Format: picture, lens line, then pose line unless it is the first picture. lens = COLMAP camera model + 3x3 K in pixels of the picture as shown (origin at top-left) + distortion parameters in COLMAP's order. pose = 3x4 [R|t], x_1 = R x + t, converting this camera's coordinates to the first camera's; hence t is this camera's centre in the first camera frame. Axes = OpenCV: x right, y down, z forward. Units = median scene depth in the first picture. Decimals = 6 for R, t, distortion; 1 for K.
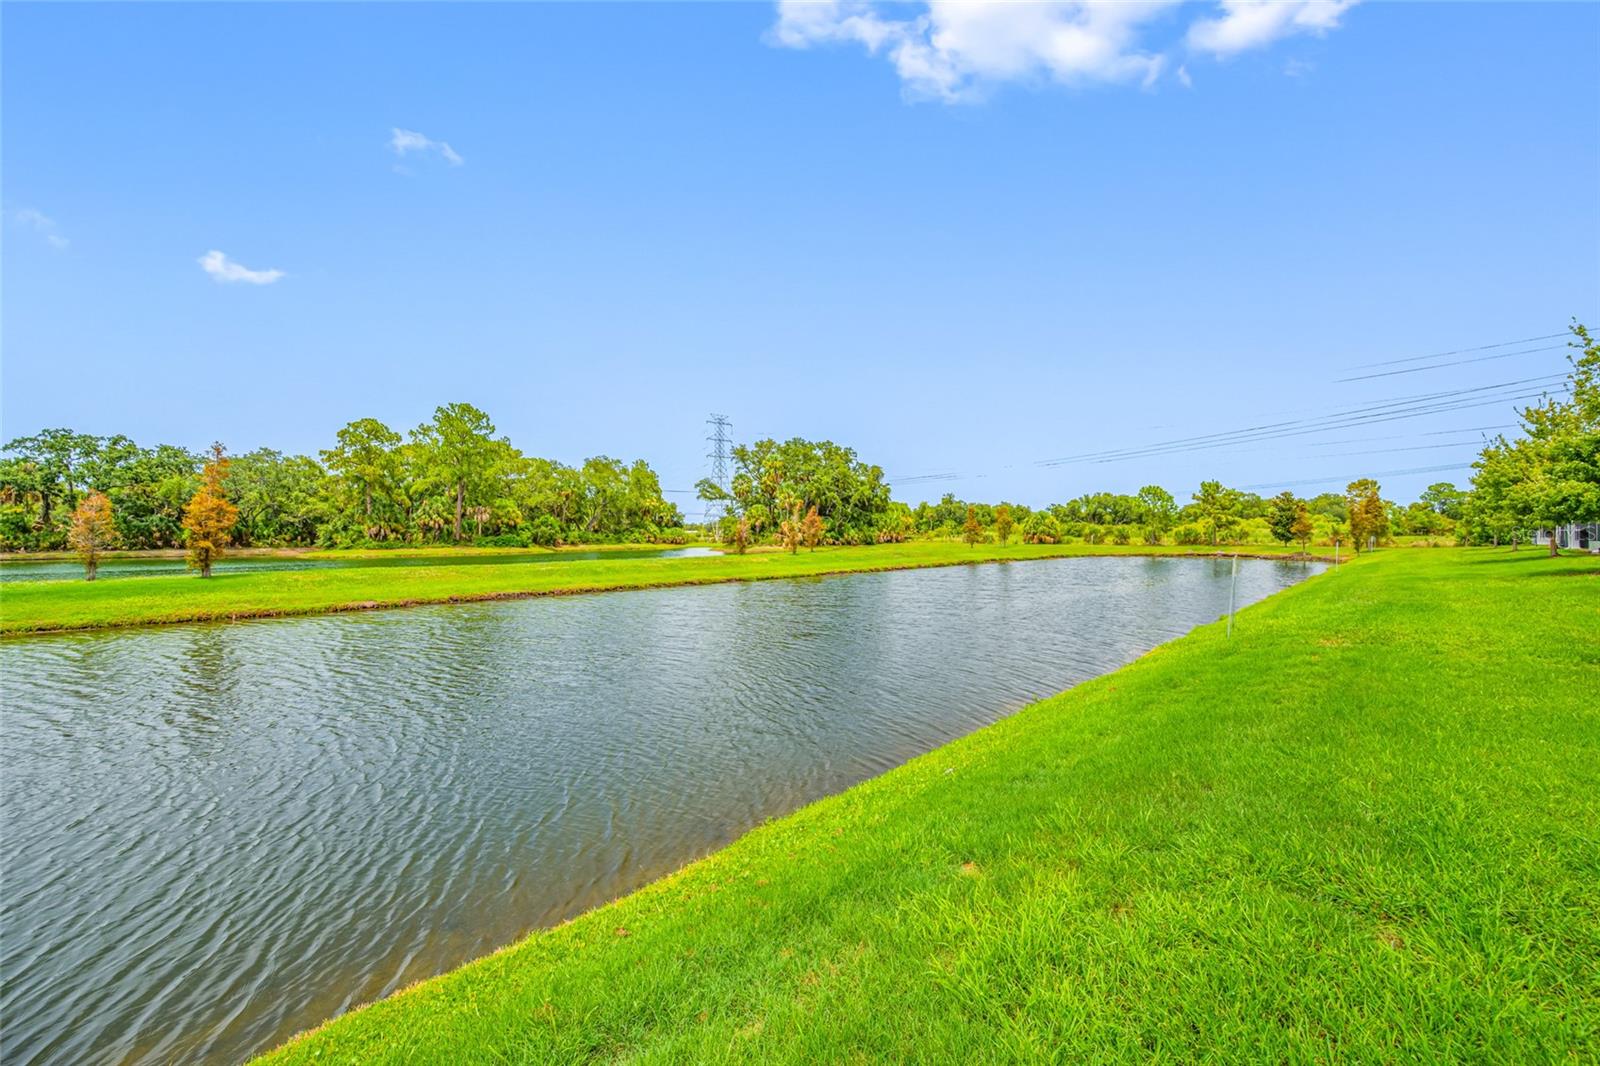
lens RADIAL K [[632.3, 0, 804.6], [0, 632.3, 530.7], [0, 0, 1]] dist [-0.007399, 0.001335]
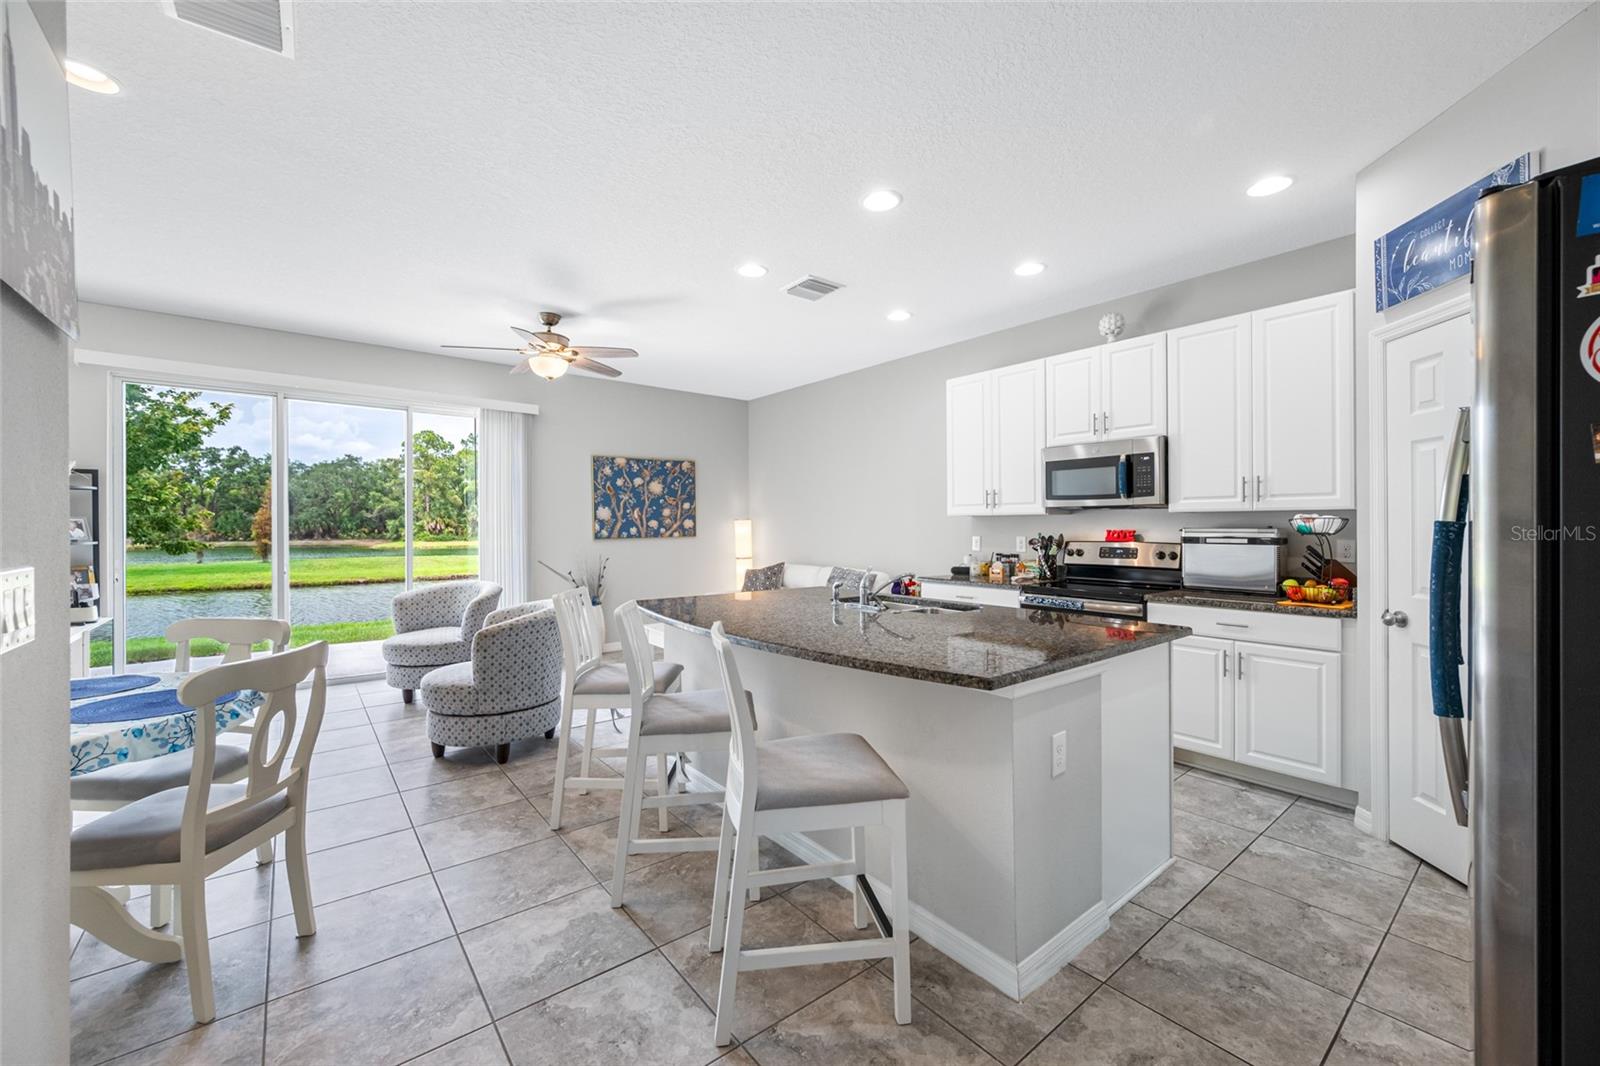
lens RADIAL K [[632.3, 0, 804.8], [0, 632.3, 535.2], [0, 0, 1]] dist [-0.007399, 0.001335]
pose [[0.994547, 0.005720, -0.104134, 0.133508], [-0.003763, 0.999813, 0.018981, -0.006606], [0.104223, -0.018486, 0.994382, -0.102067]]
